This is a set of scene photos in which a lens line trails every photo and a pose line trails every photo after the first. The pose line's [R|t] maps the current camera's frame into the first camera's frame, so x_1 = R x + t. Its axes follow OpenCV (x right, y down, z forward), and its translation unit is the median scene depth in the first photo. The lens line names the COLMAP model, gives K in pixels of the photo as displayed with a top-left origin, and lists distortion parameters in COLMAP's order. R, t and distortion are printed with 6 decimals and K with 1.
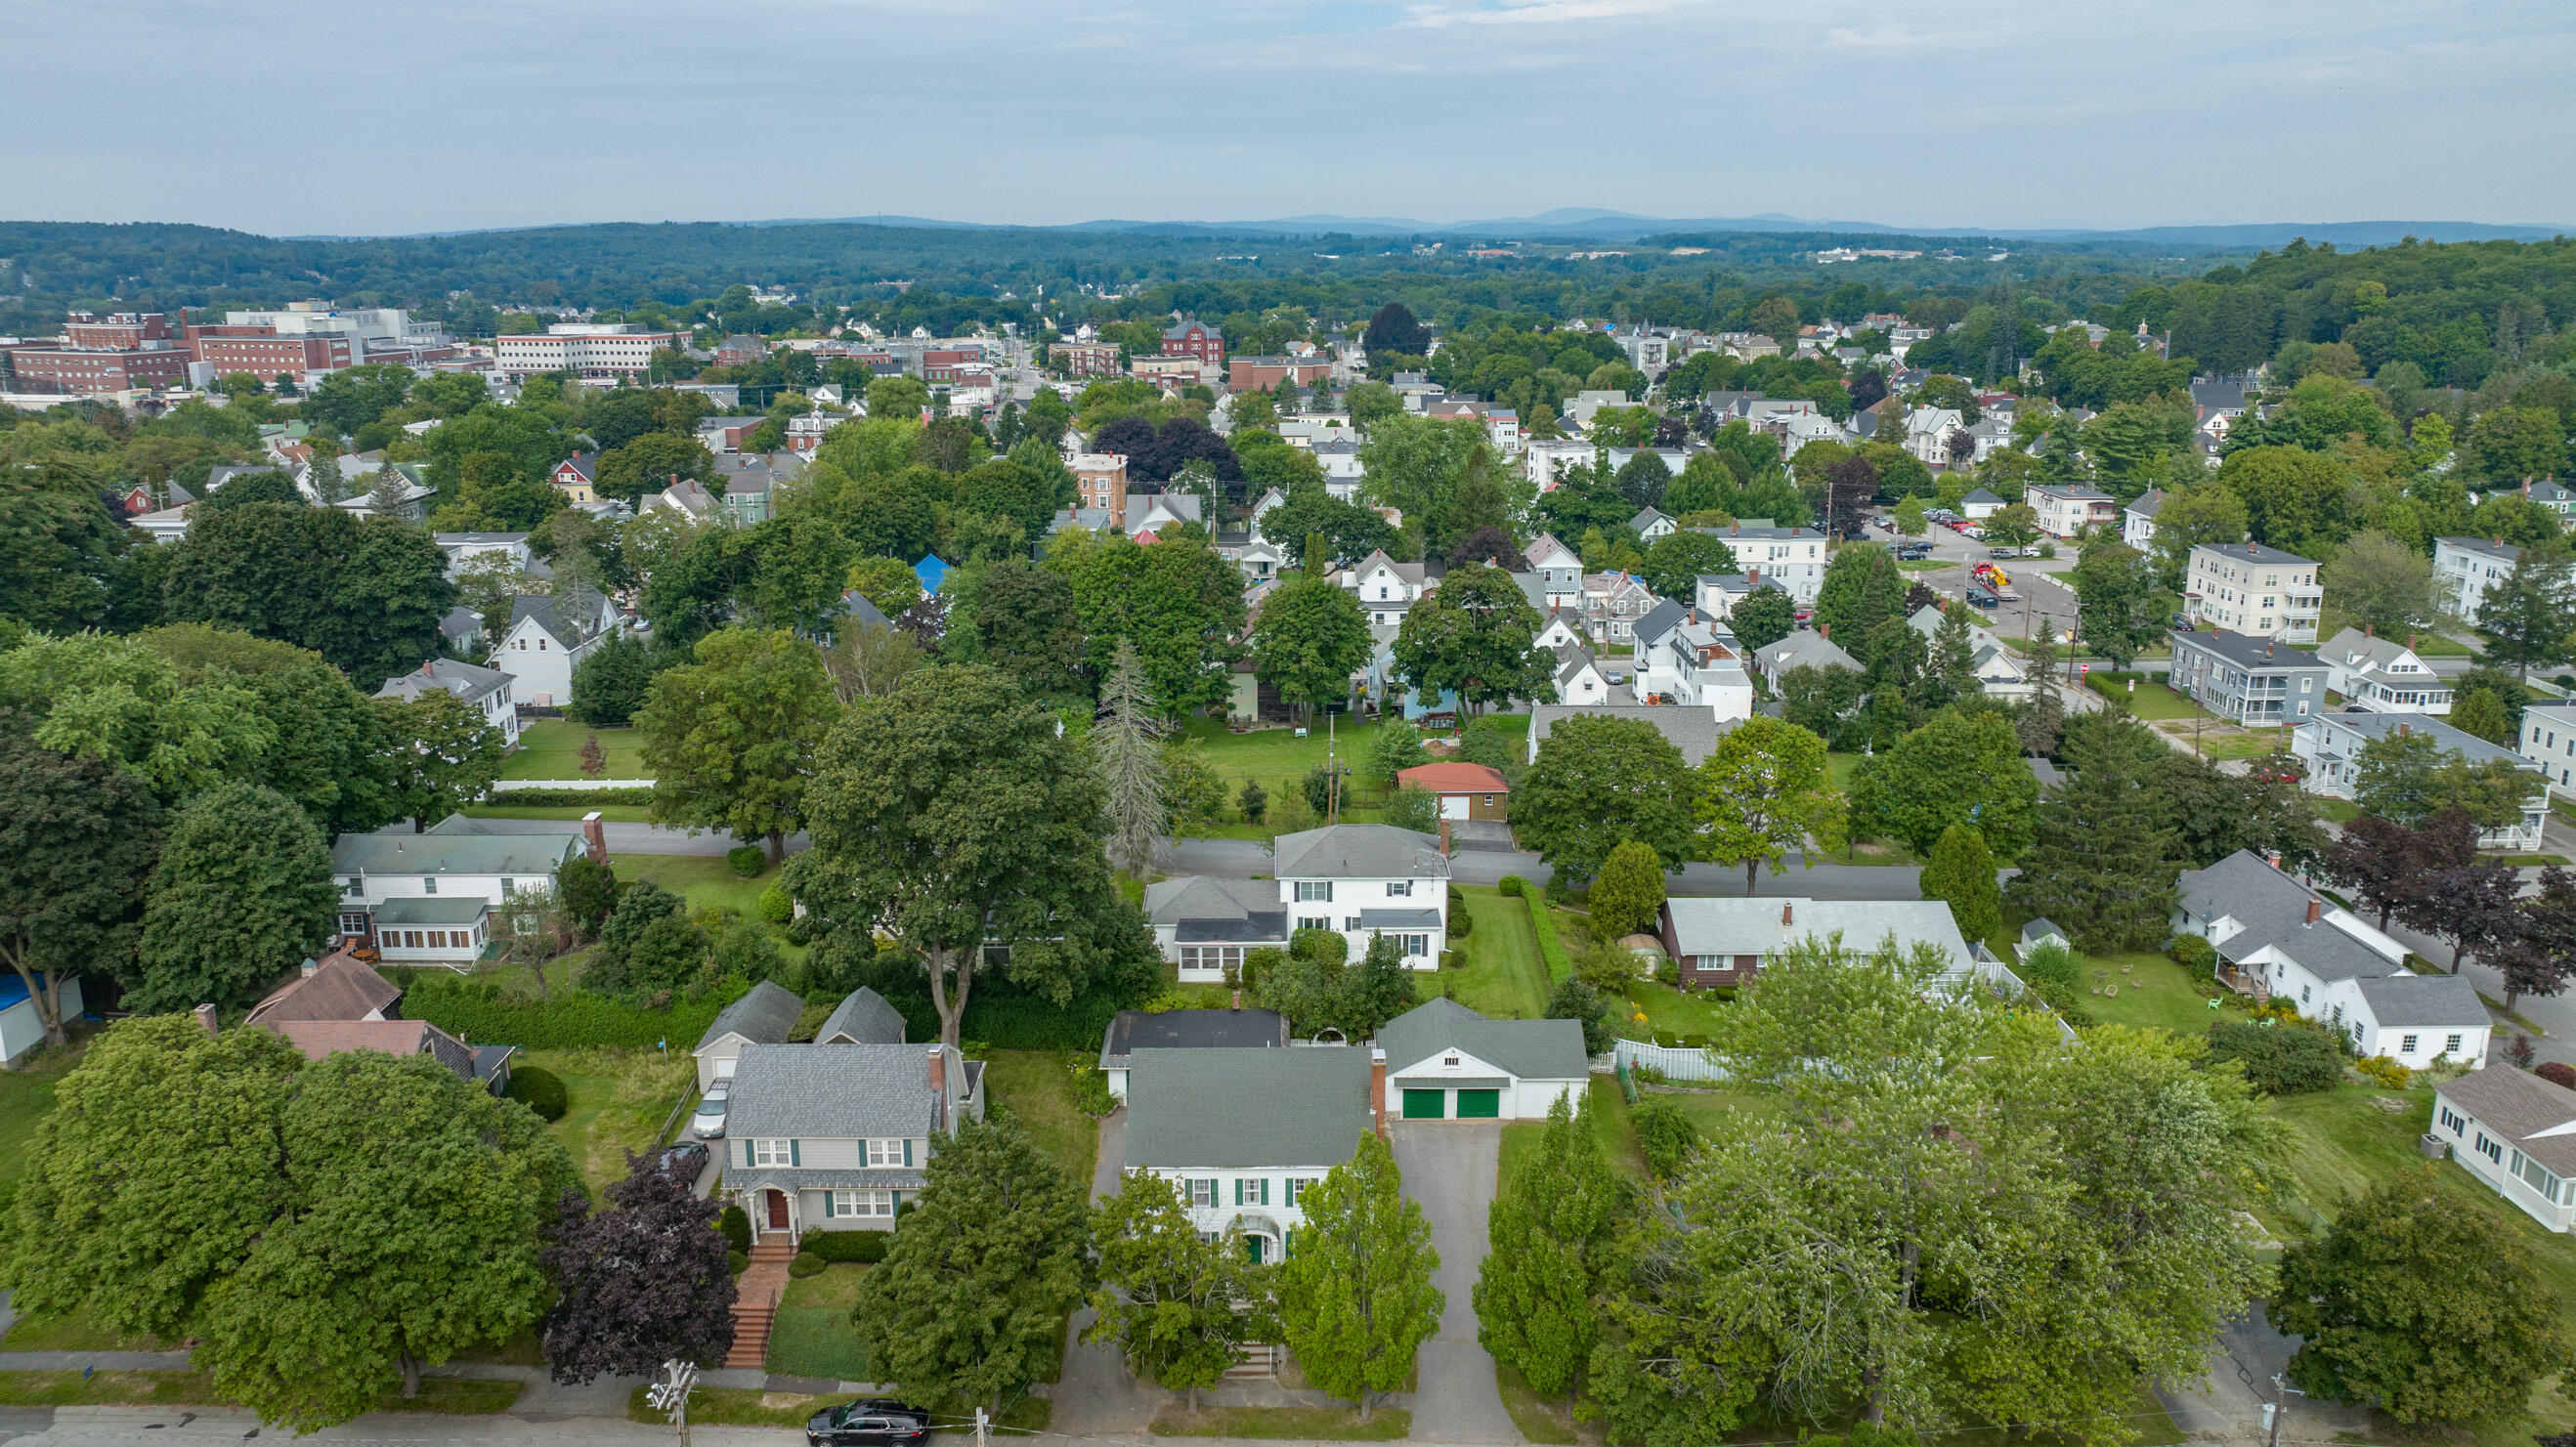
lens RADIAL K [[1839.9, 0, 1280.9], [0, 1839.9, 715.8], [0, 0, 1]] dist [-0.011480, 0.002772]
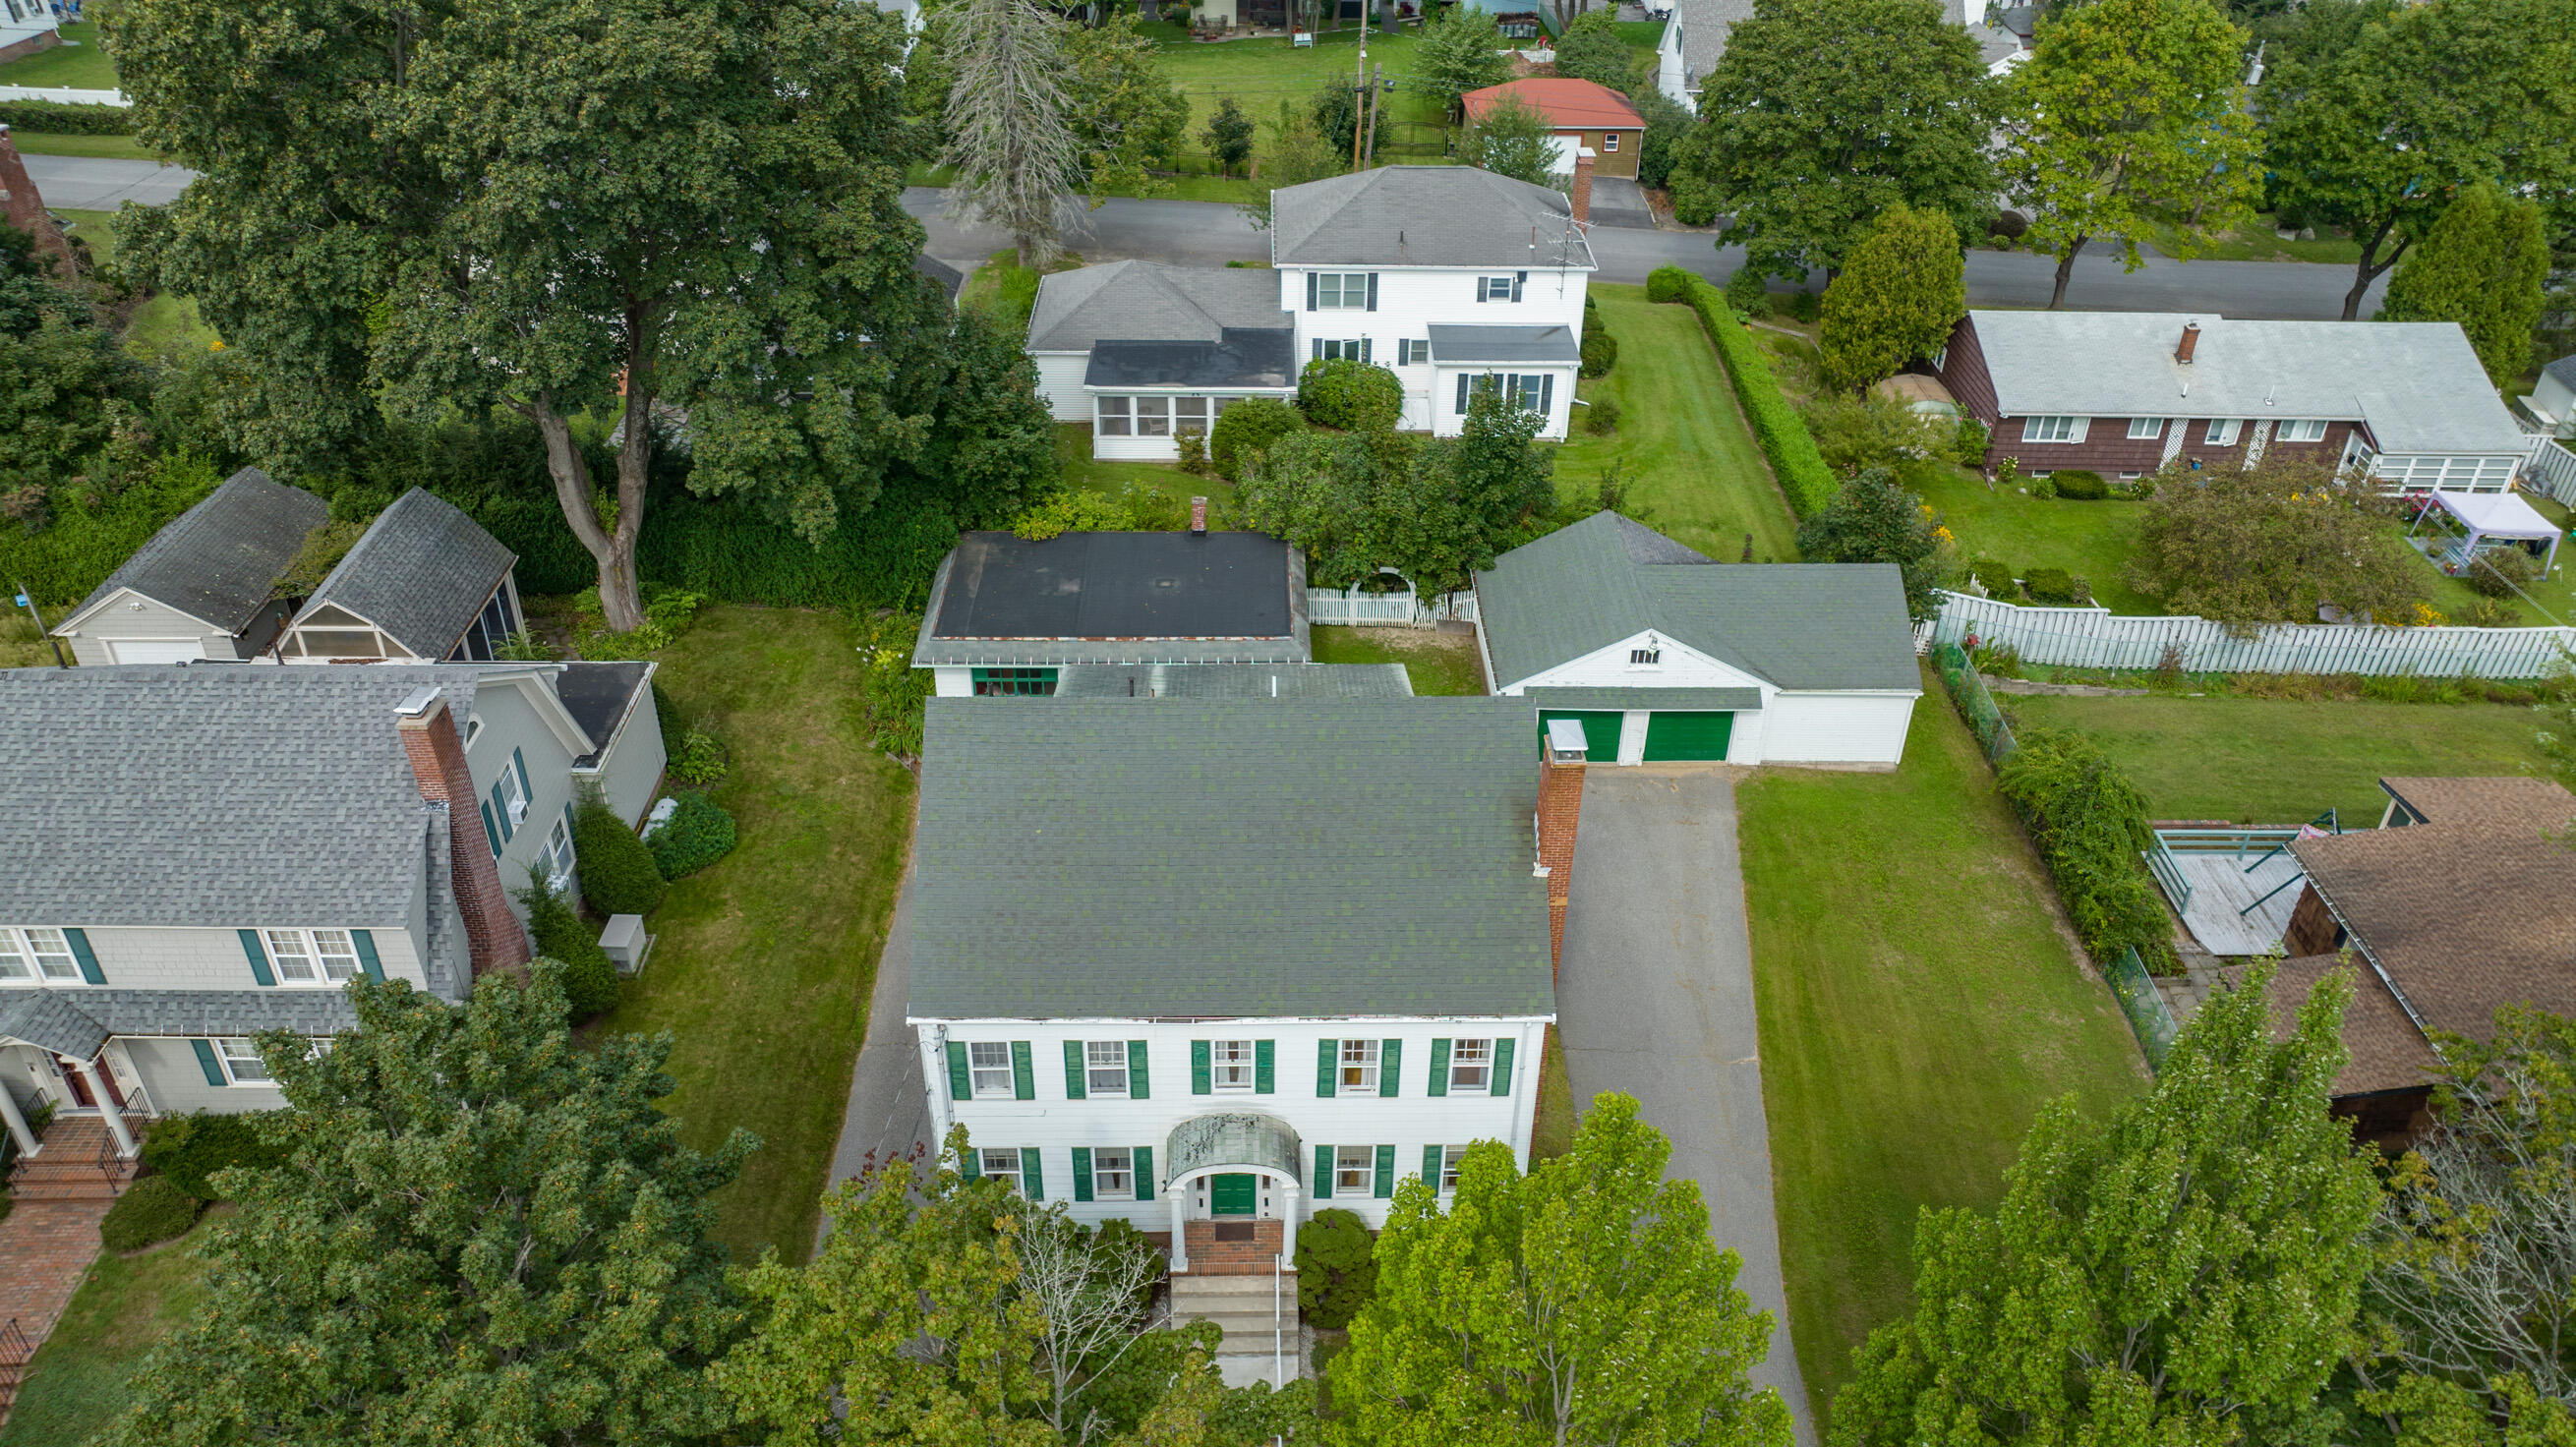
lens RADIAL K [[1839.9, 0, 1280.9], [0, 1839.9, 715.8], [0, 0, 1]] dist [-0.011480, 0.002772]
pose [[0.999843, 0.006872, 0.016321, -0.008679], [-0.011718, 0.947746, 0.318811, 0.041982], [-0.013278, -0.318952, 0.947678, 0.451845]]
